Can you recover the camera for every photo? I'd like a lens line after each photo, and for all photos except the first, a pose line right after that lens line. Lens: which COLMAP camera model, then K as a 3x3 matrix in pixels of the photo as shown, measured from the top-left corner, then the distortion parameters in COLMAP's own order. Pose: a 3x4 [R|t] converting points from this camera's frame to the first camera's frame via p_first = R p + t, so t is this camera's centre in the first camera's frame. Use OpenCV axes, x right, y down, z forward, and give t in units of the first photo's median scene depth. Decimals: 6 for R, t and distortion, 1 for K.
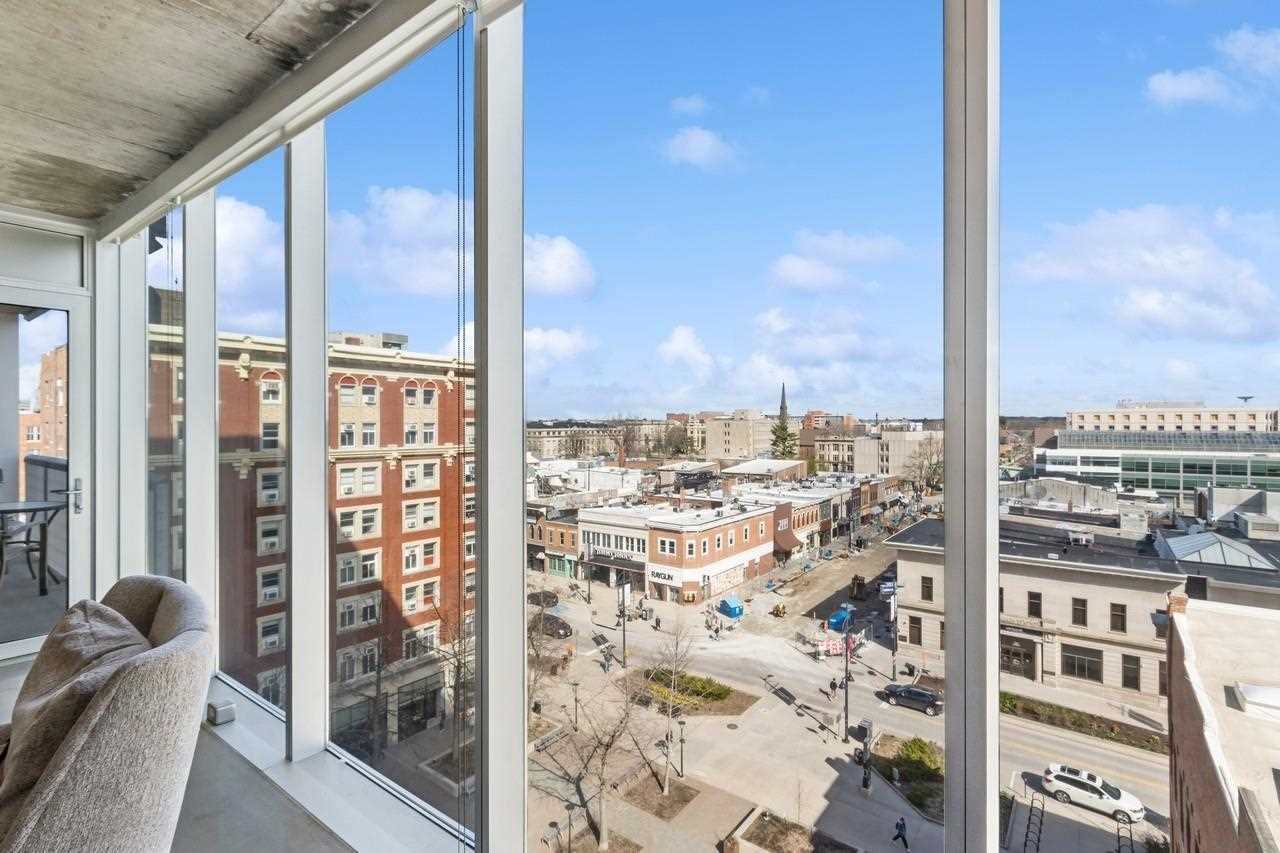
lens RADIAL K [[604.7, 0, 638.7], [0, 604.7, 424.2], [0, 0, 1]] dist [0.001849, 0.000874]
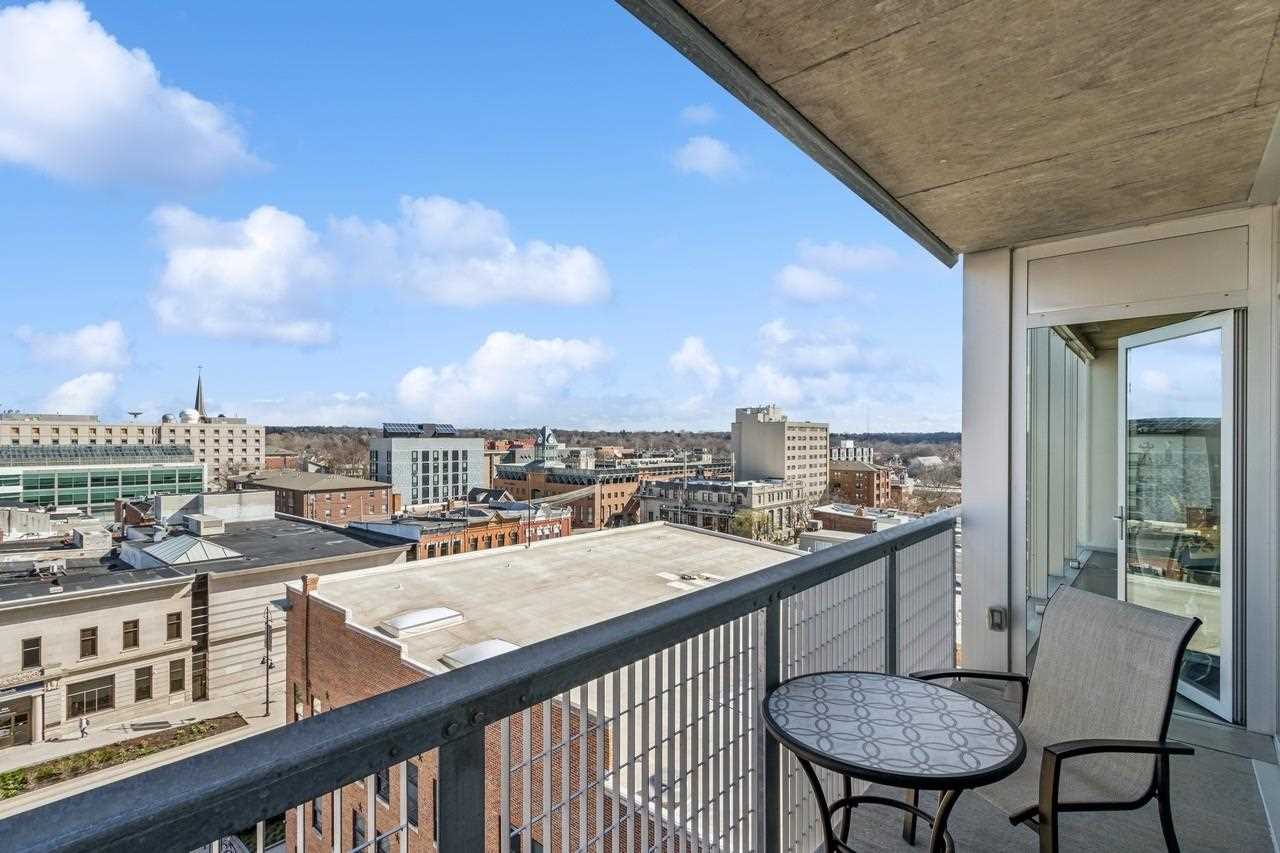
lens RADIAL K [[606.6, 0, 636.3], [0, 606.6, 441.3], [0, 0, 1]] dist [-0.000691, -0.000259]
pose [[0.062322, -0.005215, 0.998042, -0.098122], [-0.000727, 0.999986, 0.005271, -0.000986], [-0.998056, -0.001054, 0.062318, 0.080046]]
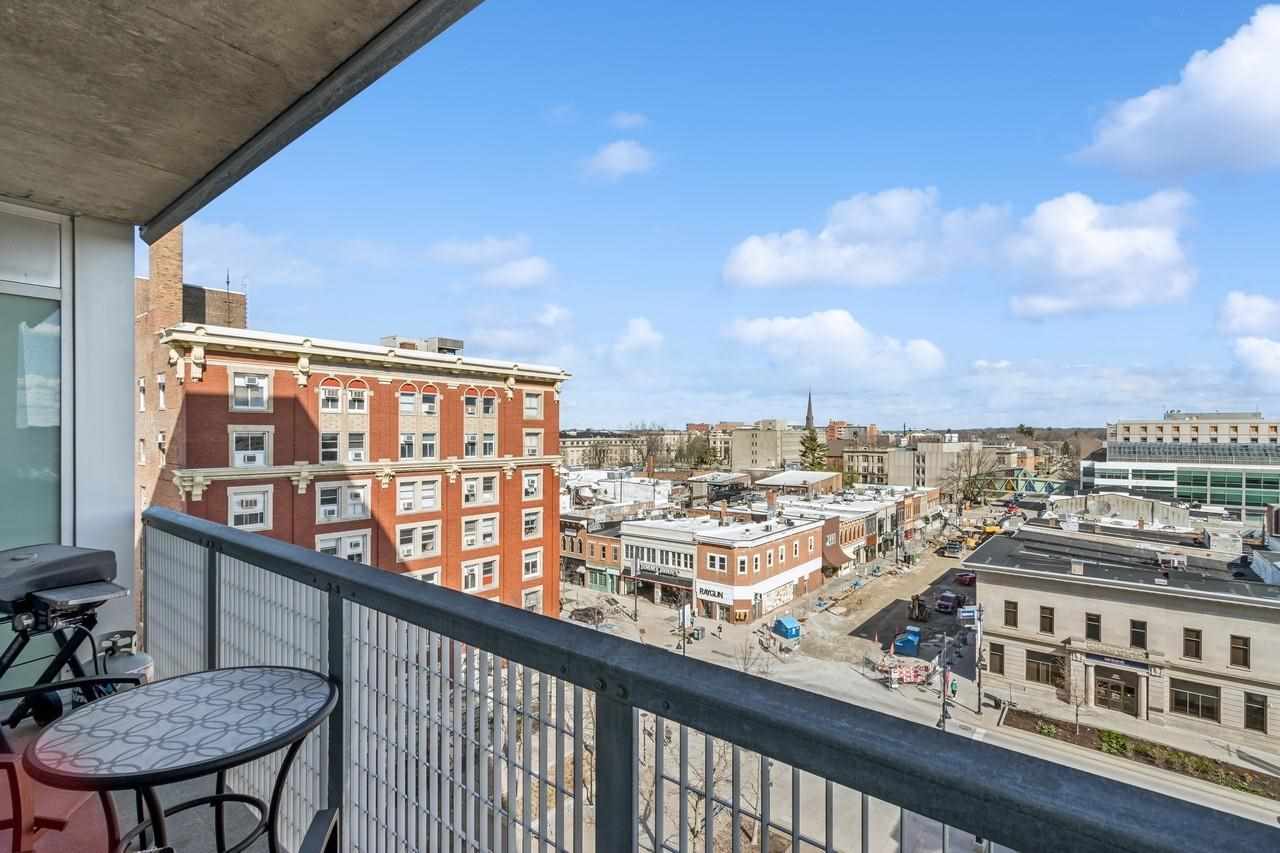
lens RADIAL K [[599.9, 0, 634.9], [0, 599.9, 436.2], [0, 0, 1]] dist [0.006076, -0.000031]
pose [[0.999412, 0.003298, -0.034118, -0.055104], [-0.003183, 0.999989, 0.003411, -0.000999], [0.034129, -0.003300, 0.999412, 0.048882]]
